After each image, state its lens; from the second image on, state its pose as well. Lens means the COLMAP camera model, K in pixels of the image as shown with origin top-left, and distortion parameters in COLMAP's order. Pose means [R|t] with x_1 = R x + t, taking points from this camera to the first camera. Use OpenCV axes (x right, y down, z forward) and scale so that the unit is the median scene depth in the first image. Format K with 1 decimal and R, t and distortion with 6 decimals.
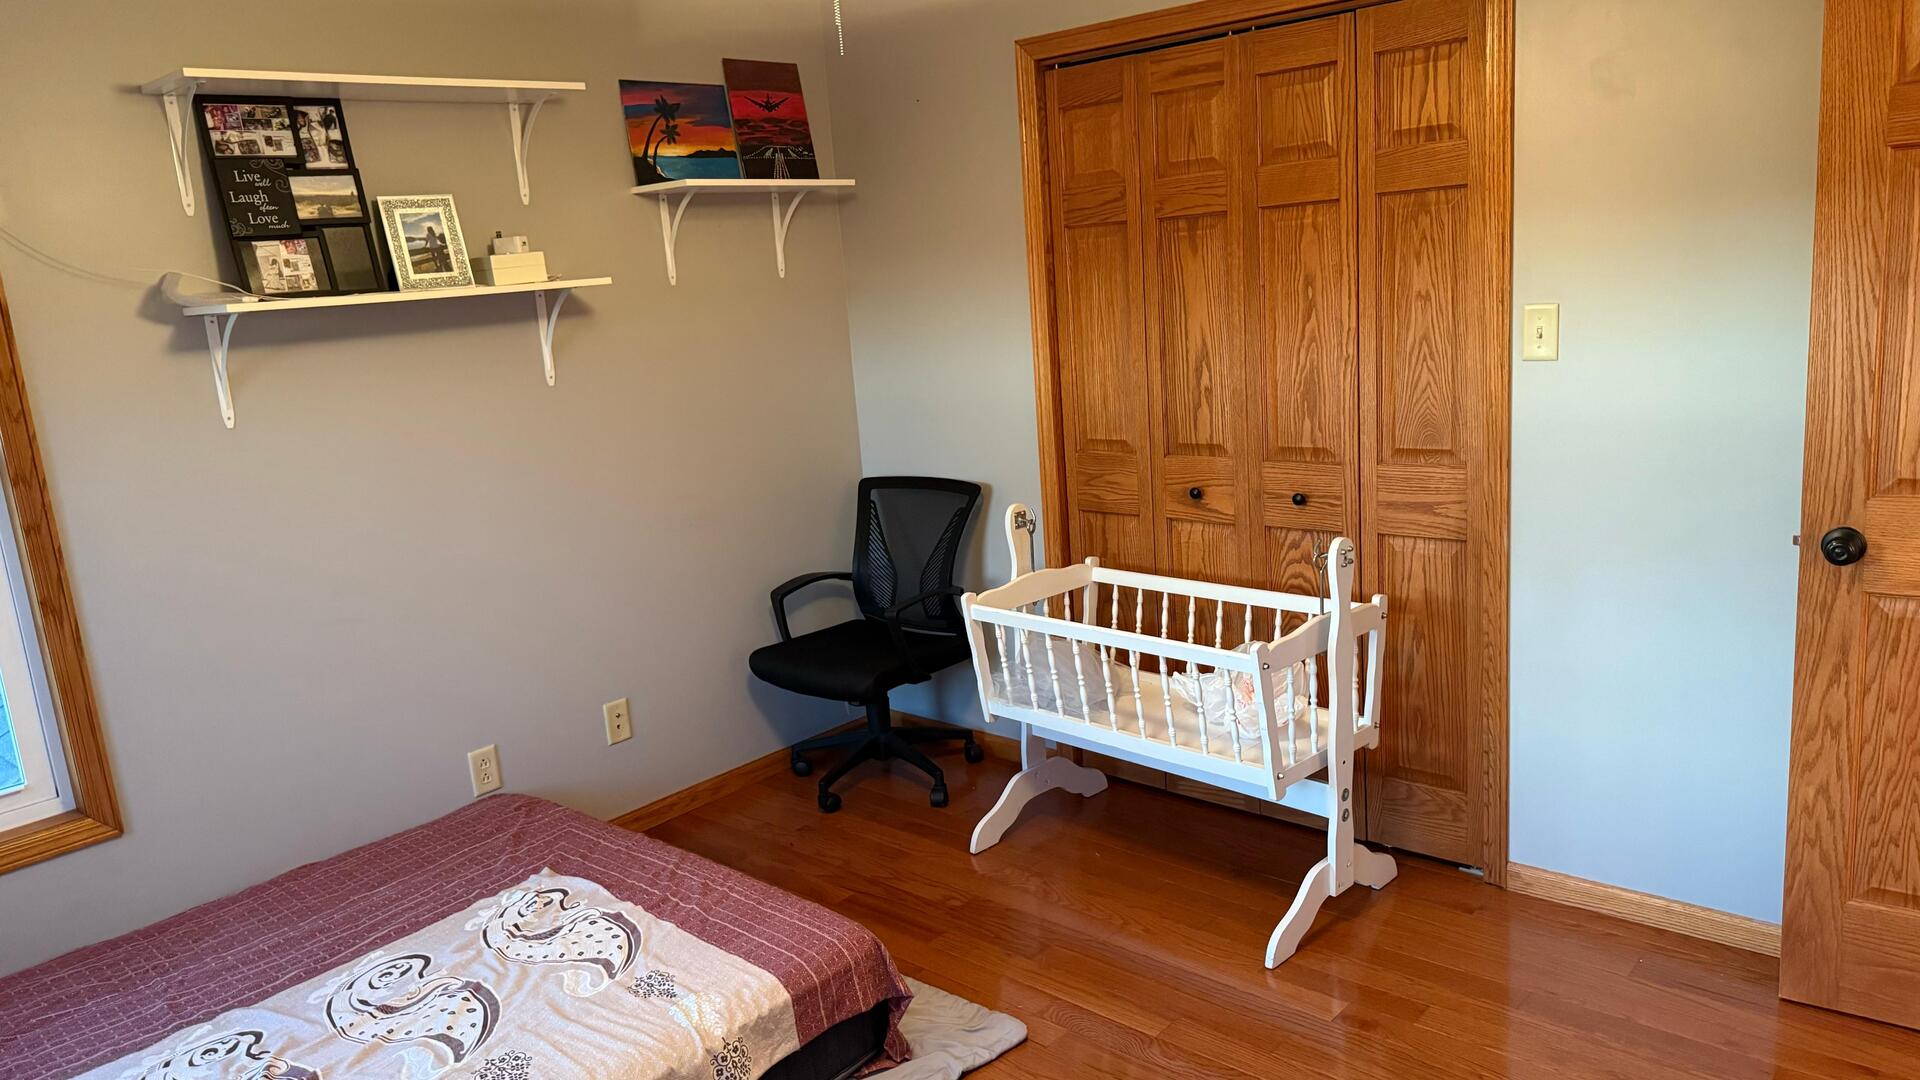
lens RADIAL K [[1365.8, 0, 960.0], [0, 1365.8, 540.0], [0, 0, 1]] dist [0.084645, -0.112356]
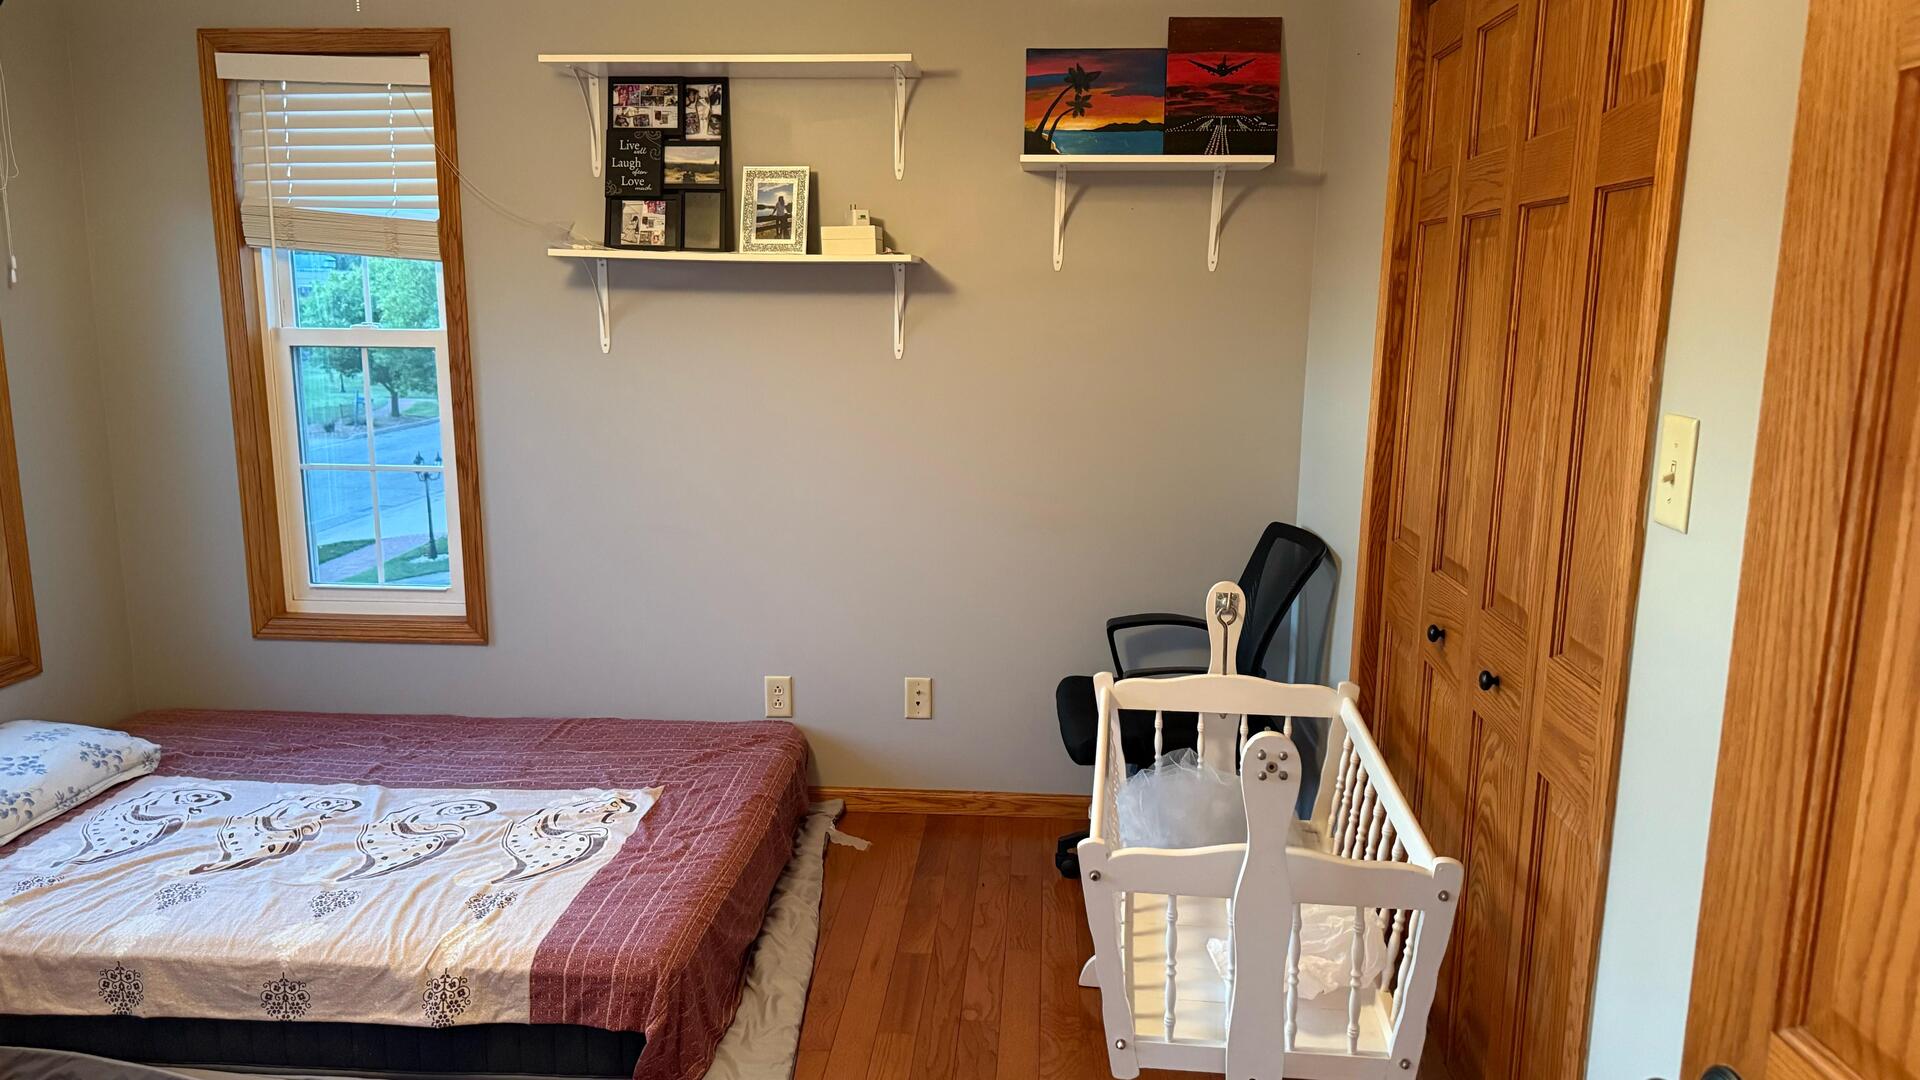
lens RADIAL K [[1363.1, 0, 960.0], [0, 1363.1, 540.0], [0, 0, 1]] dist [0.275369, -0.646366]
pose [[0.617032, 0.222169, -0.754926, 0.616468], [-0.215929, 0.970299, 0.109064, -0.118536], [0.756734, 0.095715, 0.646678, 0.445455]]
